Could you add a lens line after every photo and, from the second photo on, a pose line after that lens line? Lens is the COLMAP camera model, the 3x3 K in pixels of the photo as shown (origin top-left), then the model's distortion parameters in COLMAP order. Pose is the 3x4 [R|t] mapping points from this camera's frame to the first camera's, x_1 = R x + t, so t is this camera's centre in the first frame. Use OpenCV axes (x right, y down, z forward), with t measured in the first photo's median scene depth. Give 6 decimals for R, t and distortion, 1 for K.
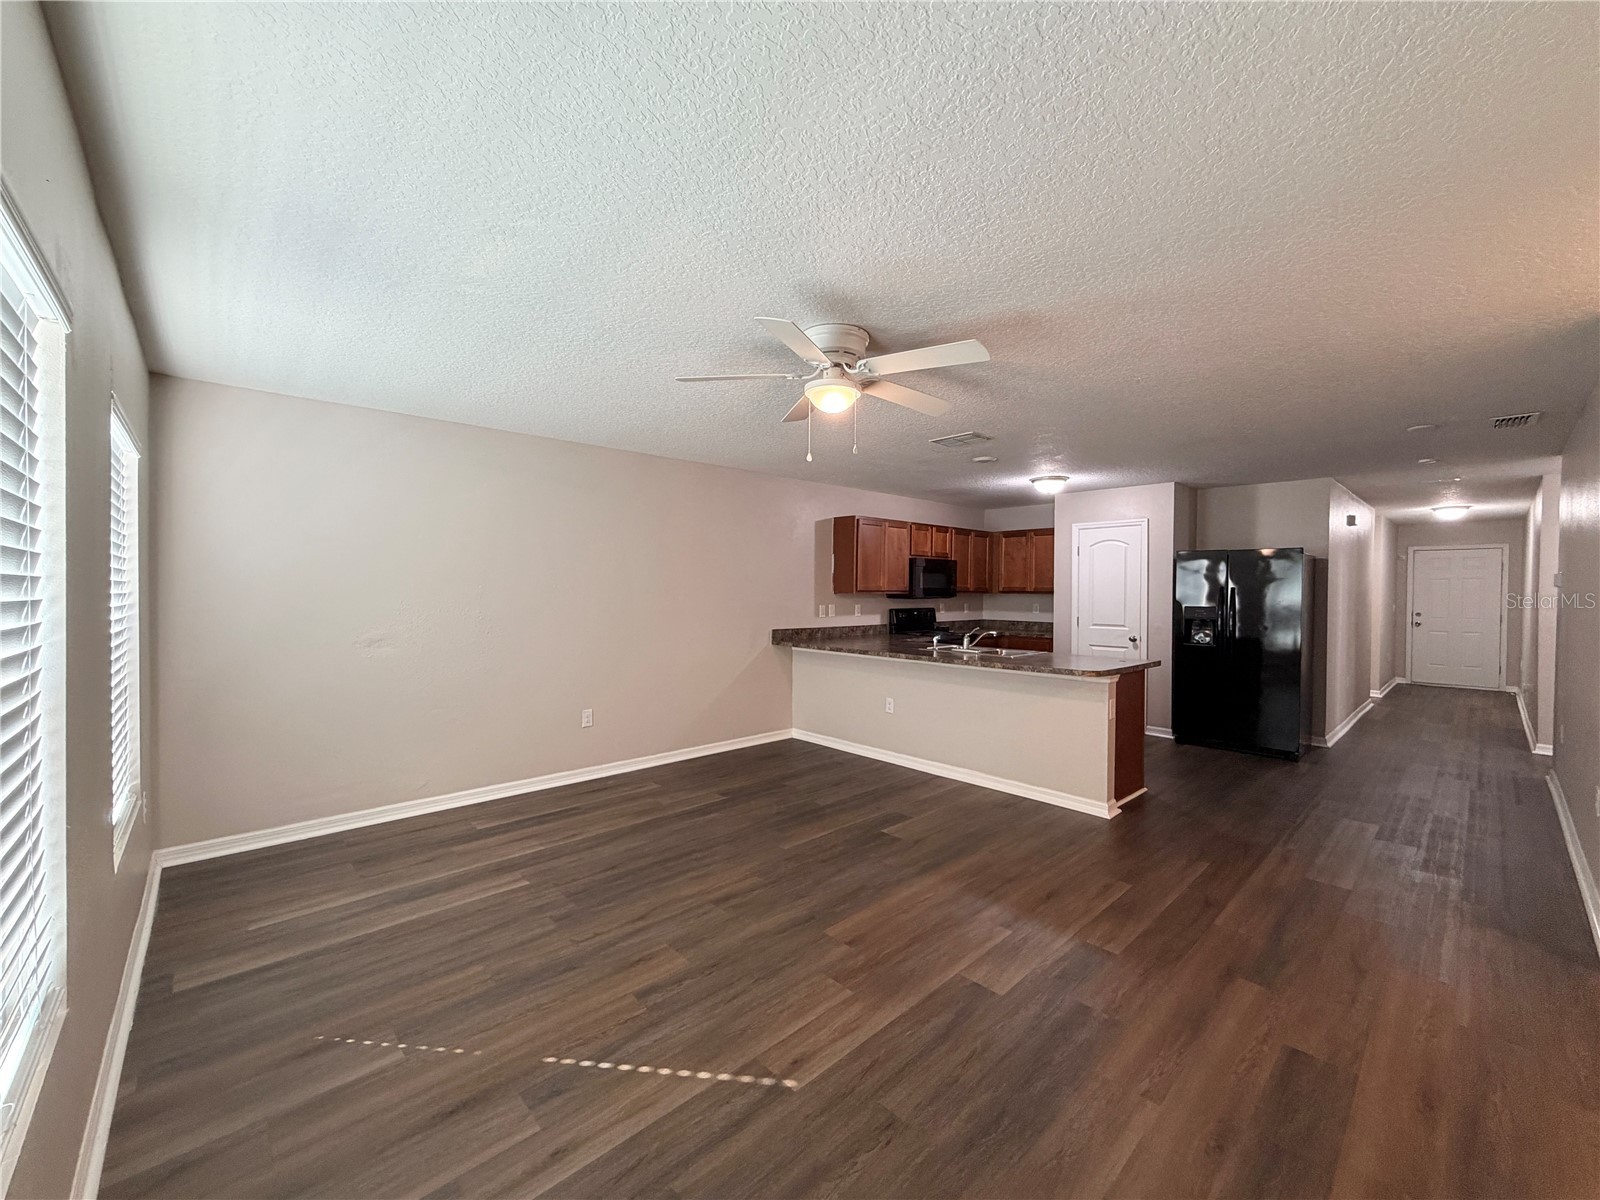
lens RADIAL K [[639.0, 0, 794.6], [0, 639.0, 602.3], [0, 0, 1]] dist [0.000107, 0.000558]
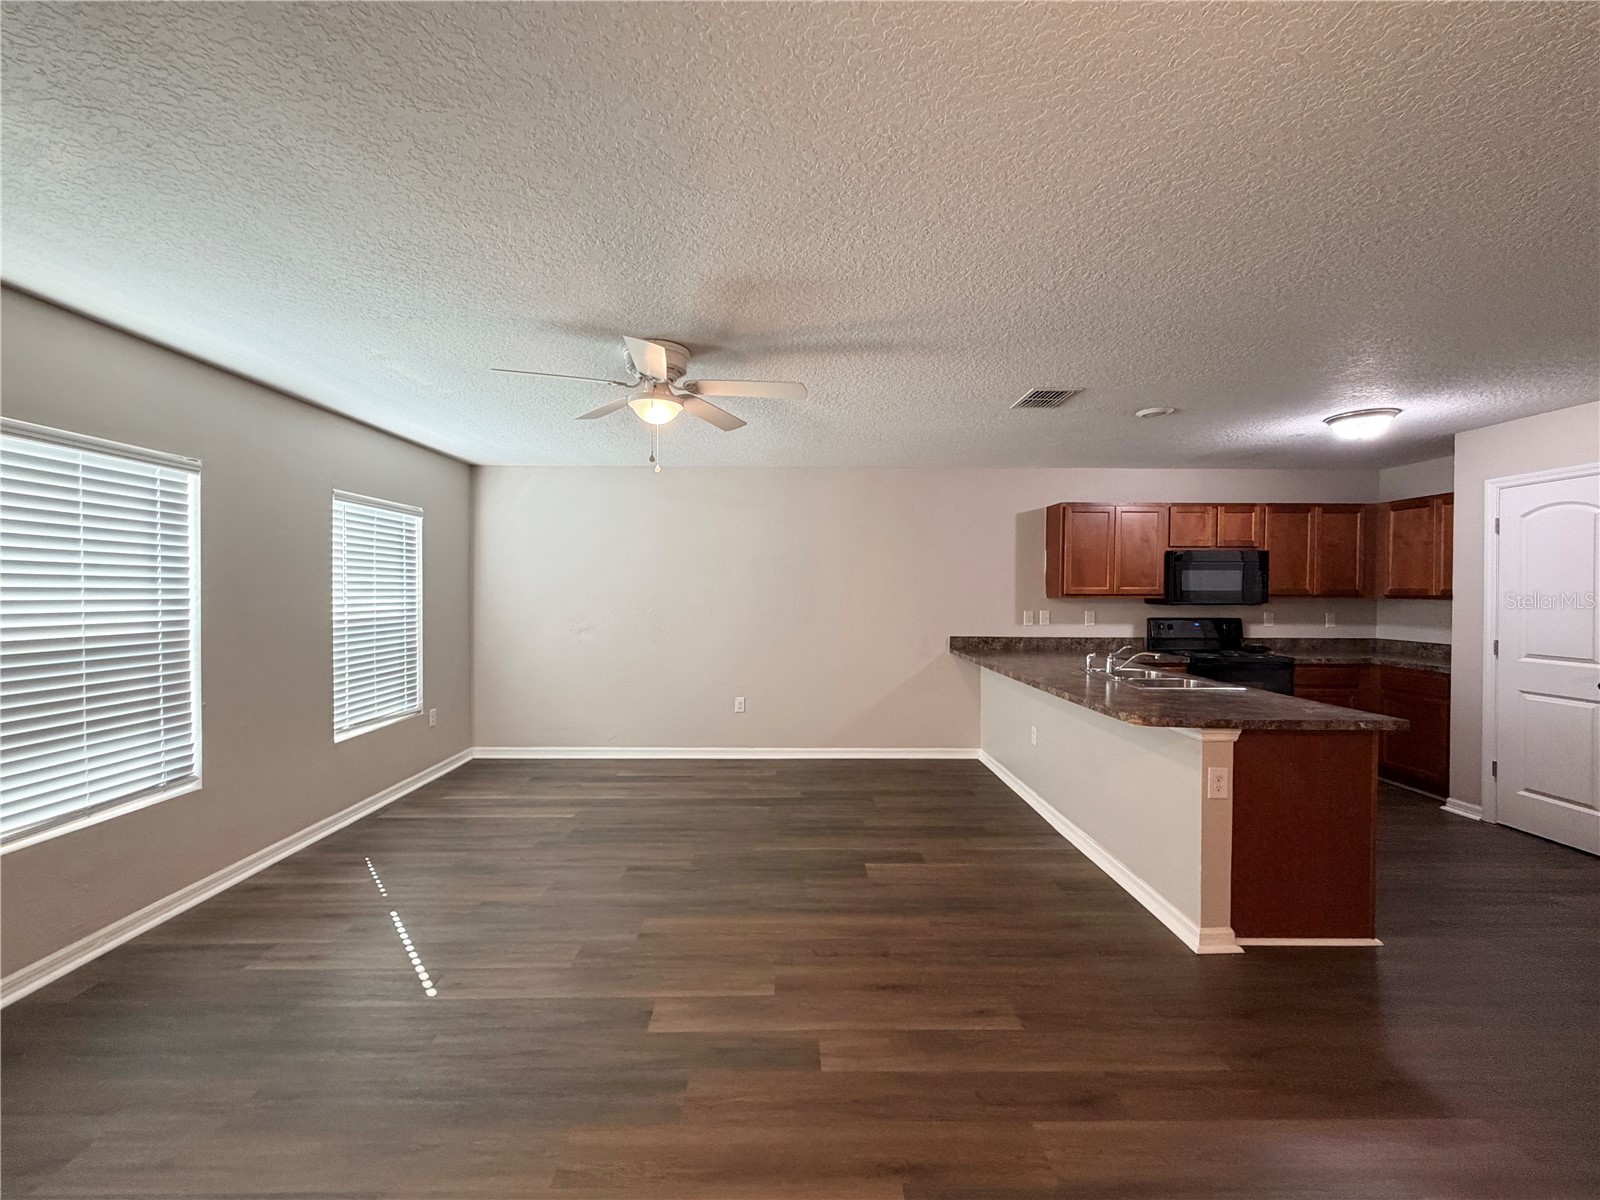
lens RADIAL K [[639.0, 0, 794.1], [0, 639.0, 597.2], [0, 0, 1]] dist [0.000107, 0.000558]
pose [[0.740604, 0.004724, -0.671925, 0.418495], [-0.012662, 0.999896, -0.006927, -0.004390], [0.671822, 0.013638, 0.740587, 0.170032]]
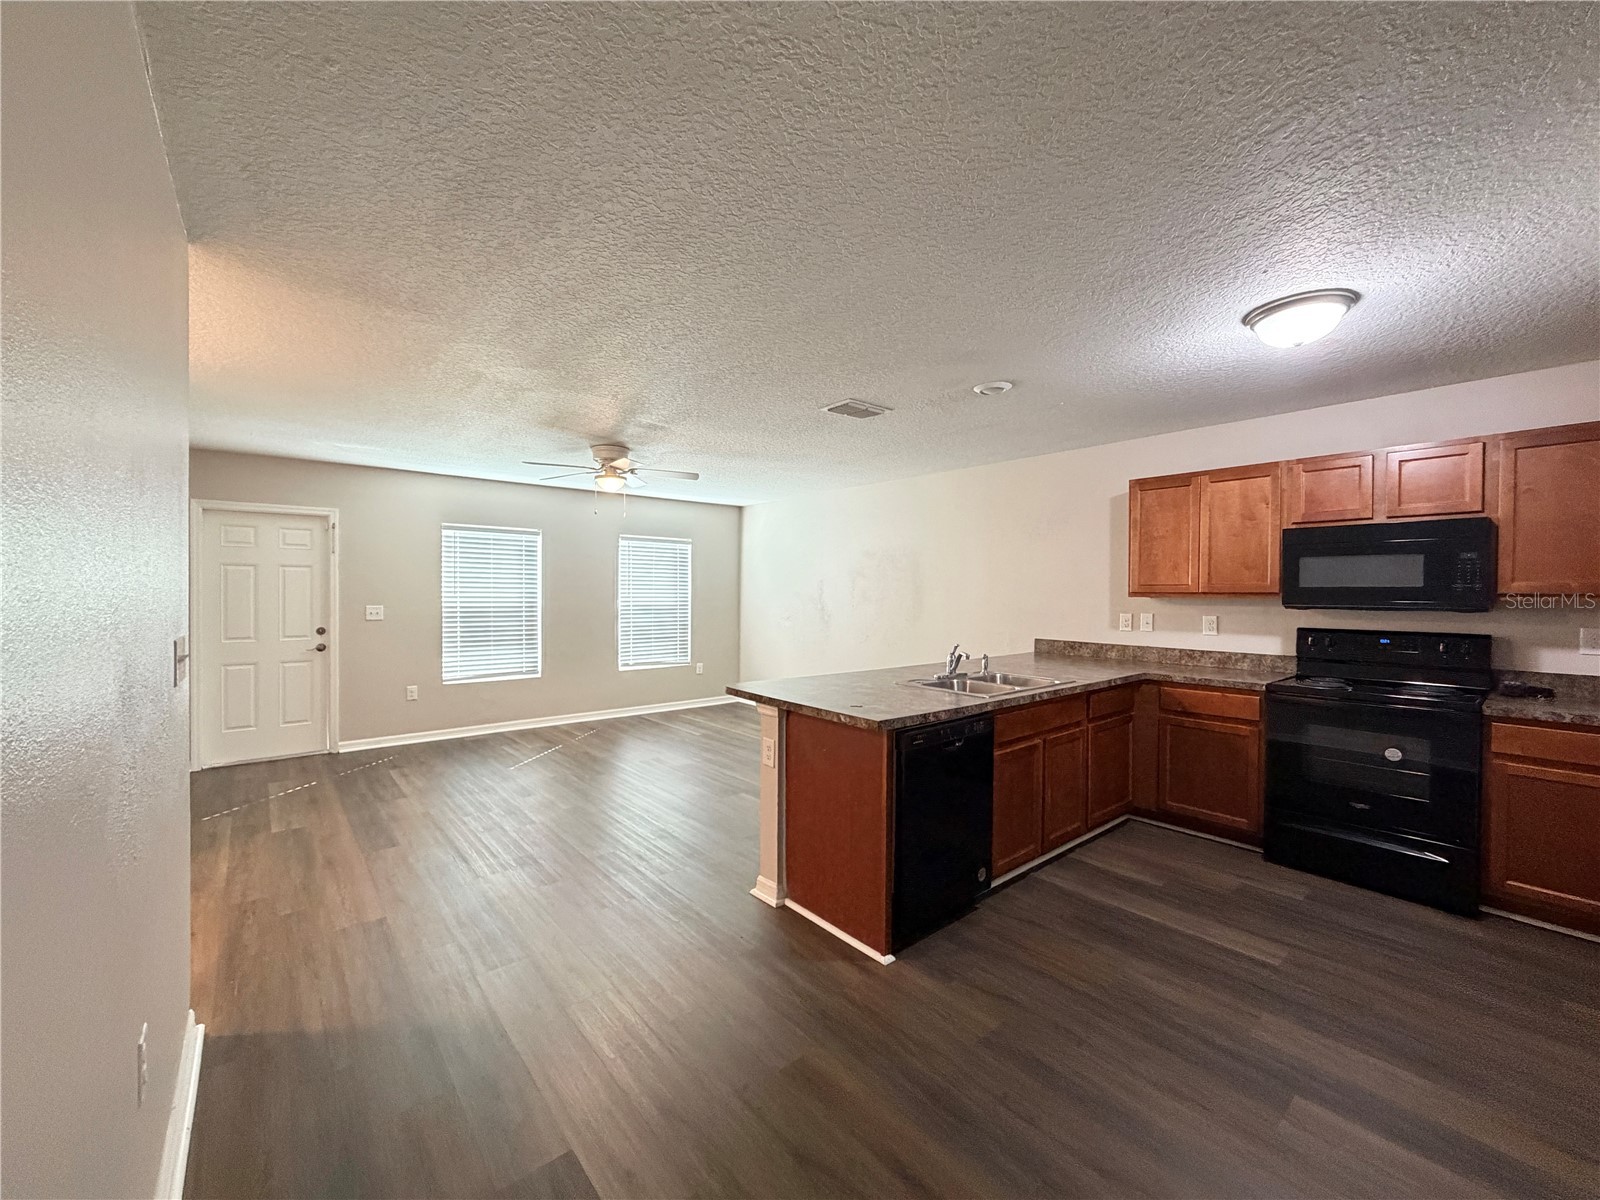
lens RADIAL K [[639.0, 0, 793.8], [0, 639.0, 597.5], [0, 0, 1]] dist [0.000107, 0.000558]
pose [[-0.048152, 0.003049, -0.998835, 0.831797], [-0.026188, 0.999648, 0.004314, -0.007176], [0.998497, 0.026366, -0.048056, 0.724379]]
